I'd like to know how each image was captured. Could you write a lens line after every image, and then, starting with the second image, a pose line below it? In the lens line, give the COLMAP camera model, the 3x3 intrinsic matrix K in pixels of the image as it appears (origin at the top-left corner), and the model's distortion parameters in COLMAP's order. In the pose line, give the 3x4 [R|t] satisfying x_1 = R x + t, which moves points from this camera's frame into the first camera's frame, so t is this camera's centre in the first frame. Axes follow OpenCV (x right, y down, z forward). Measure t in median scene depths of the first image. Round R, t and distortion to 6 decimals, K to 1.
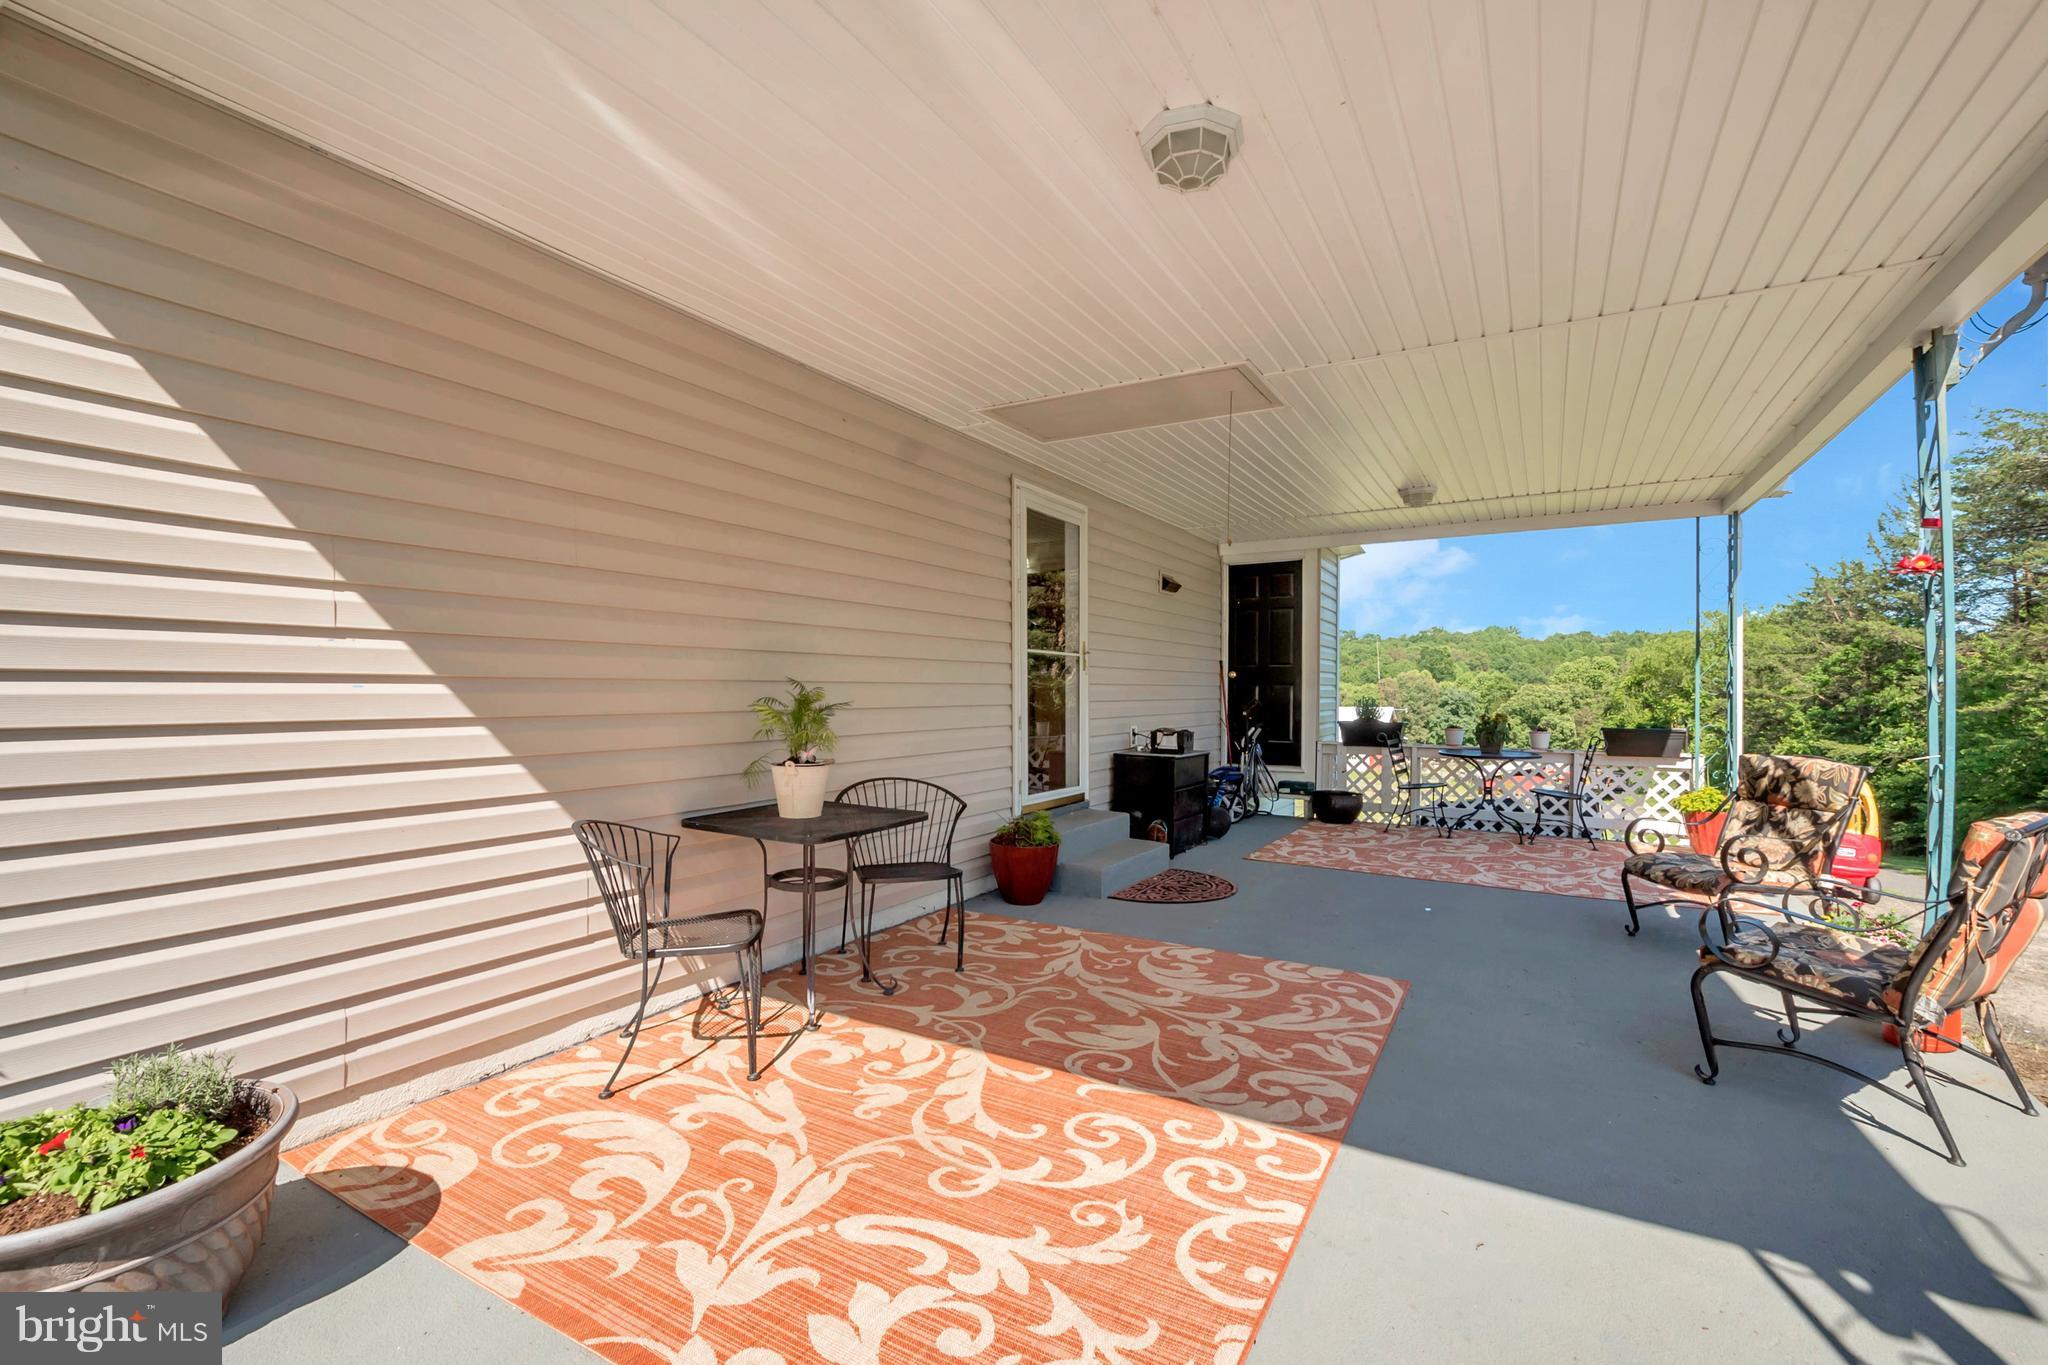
lens RADIAL K [[905.0, 0, 1027.7], [0, 905.0, 692.7], [0, 0, 1]] dist [0.012082, -0.000646]
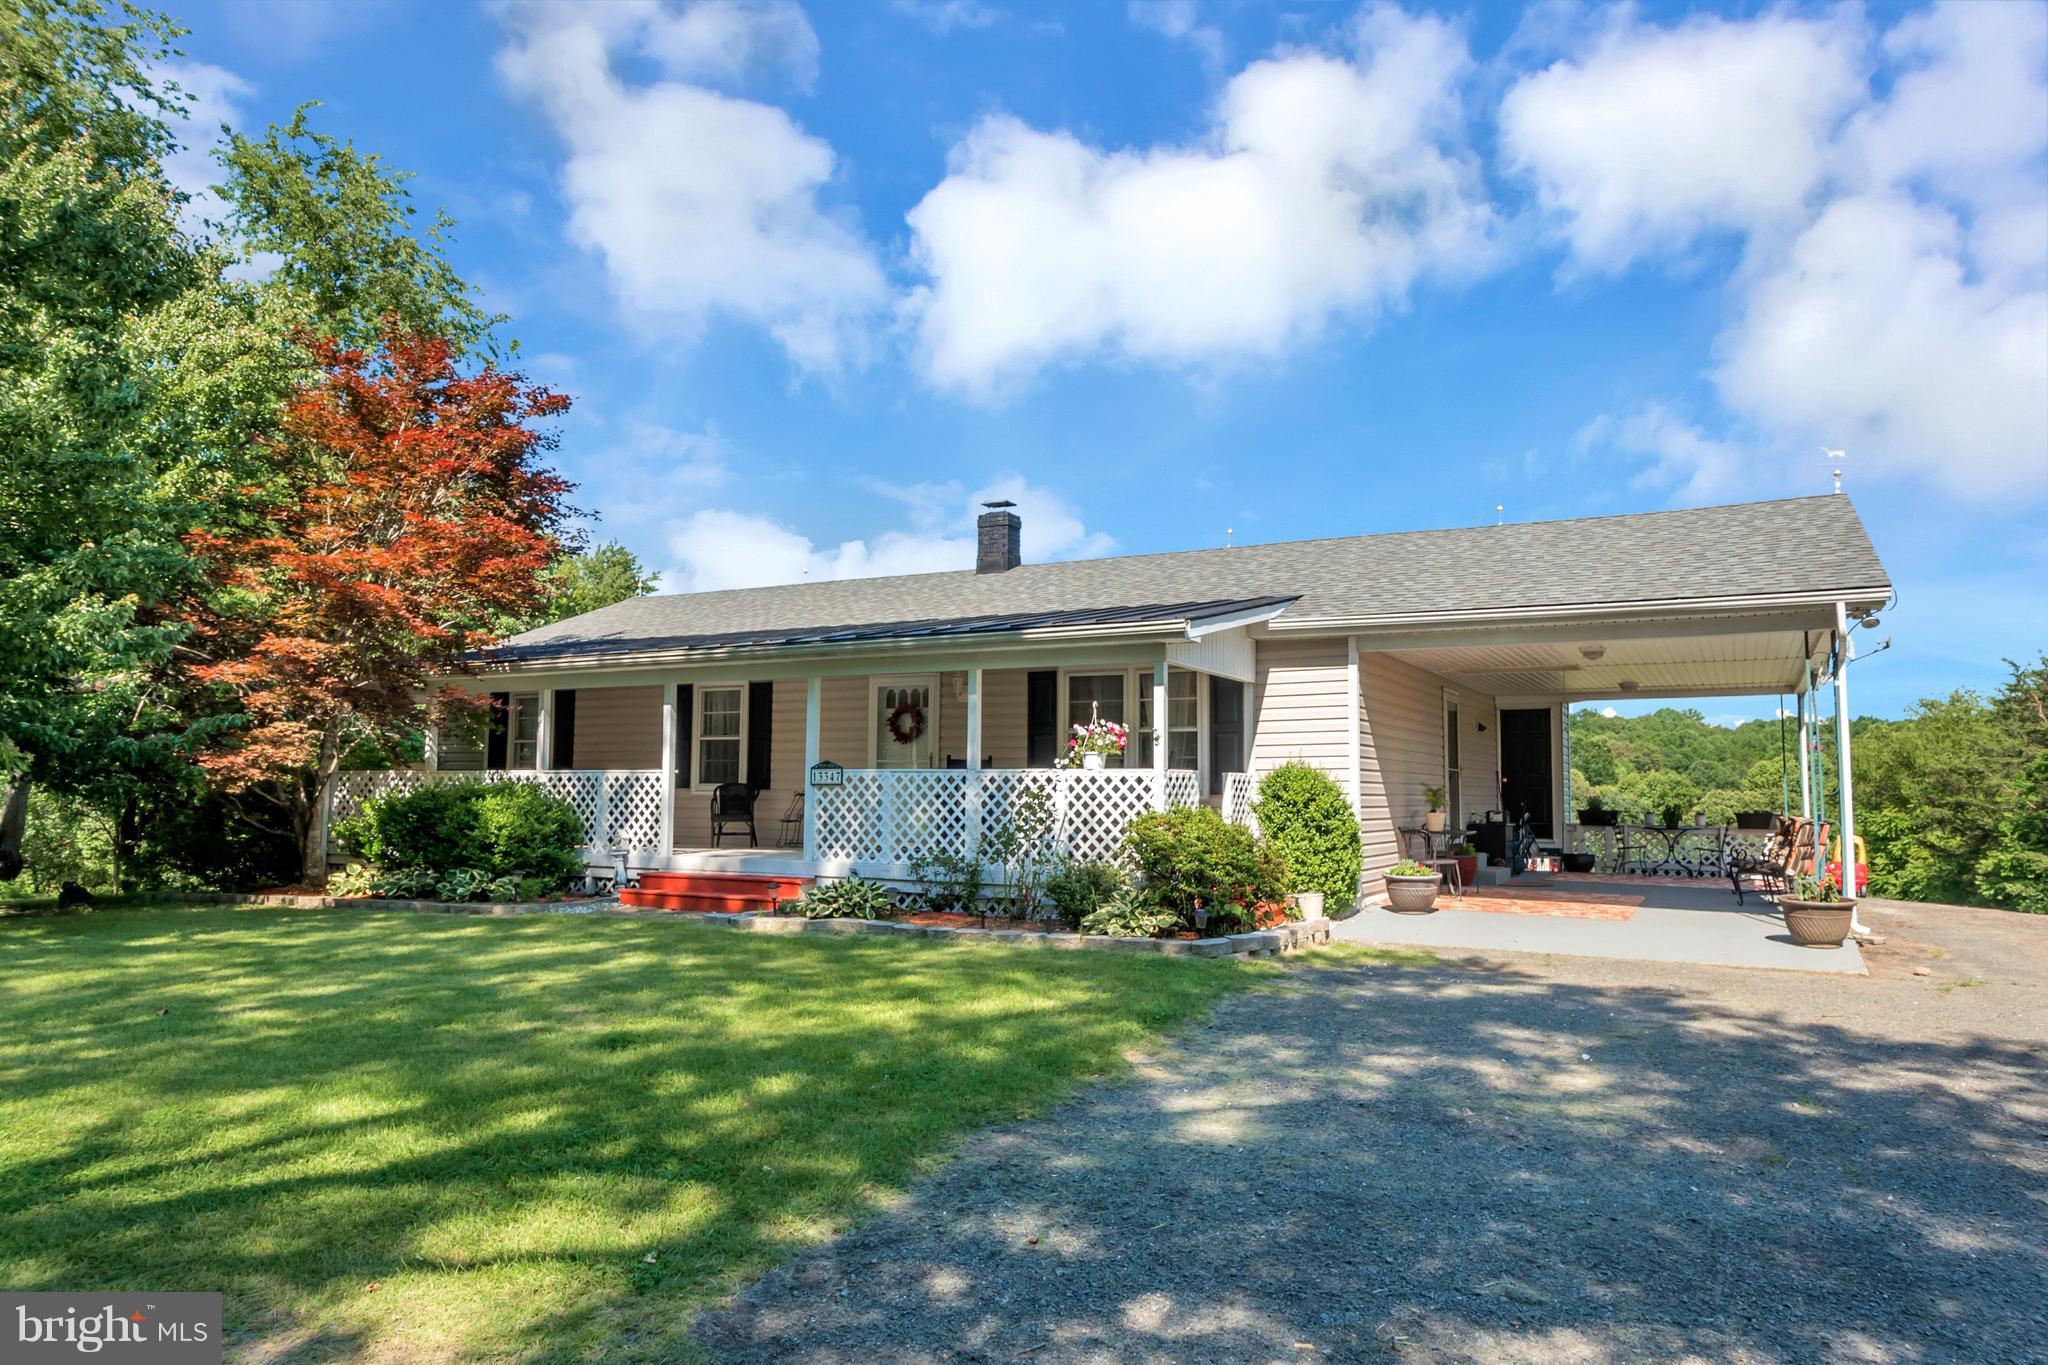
lens RADIAL K [[1285.7, 0, 1024.0], [0, 1285.7, 682.5], [0, 0, 1]] dist [0.006211, 0.000171]
pose [[0.999918, 0.006996, 0.010723, -0.634009], [-0.006011, 0.995989, -0.089277, 0.015387], [-0.011305, 0.089205, 0.995949, -1.225213]]
